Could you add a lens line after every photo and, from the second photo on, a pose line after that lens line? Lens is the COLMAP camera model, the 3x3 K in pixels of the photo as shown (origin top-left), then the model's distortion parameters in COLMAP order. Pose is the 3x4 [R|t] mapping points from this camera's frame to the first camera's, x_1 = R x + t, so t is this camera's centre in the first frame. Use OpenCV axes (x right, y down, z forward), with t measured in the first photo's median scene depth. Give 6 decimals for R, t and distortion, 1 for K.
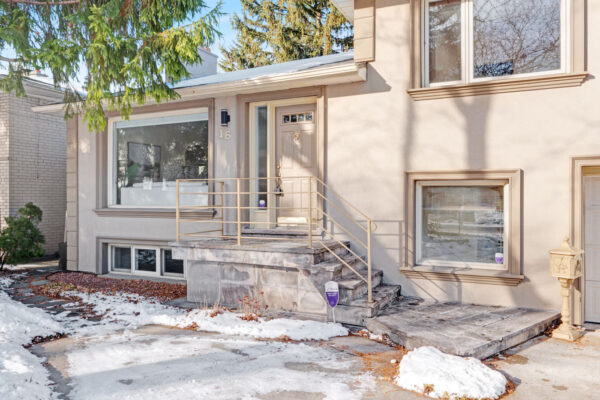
lens RADIAL K [[472.0, 0, 296.8], [0, 472.0, 196.1], [0, 0, 1]] dist [-0.006129, -0.004244]
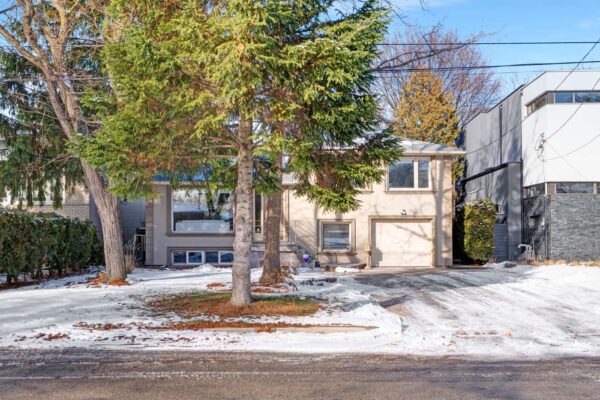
lens RADIAL K [[472.0, 0, 301.3], [0, 472.0, 203.4], [0, 0, 1]] dist [-0.006129, -0.004244]
pose [[0.897983, 0.023448, 0.439405, -1.115606], [-0.002676, 0.998852, -0.047833, -0.007273], [-0.440022, 0.041777, 0.897015, -1.521218]]
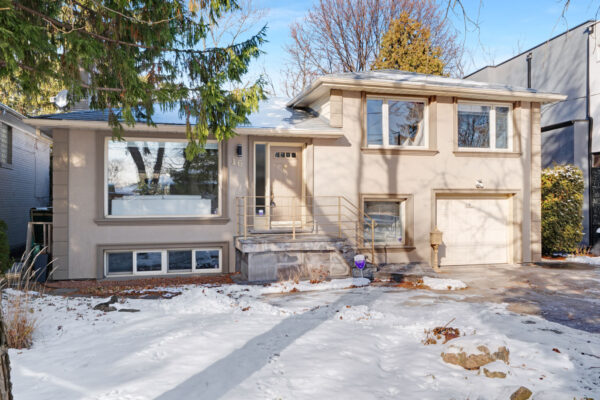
lens RADIAL K [[472.0, 0, 299.8], [0, 472.0, 197.6], [0, 0, 1]] dist [-0.006129, -0.004244]
pose [[0.751416, 0.006282, 0.659799, -1.101048], [-0.001722, 0.999970, -0.007560, -0.021932], [-0.659827, 0.004545, 0.751404, -0.184024]]
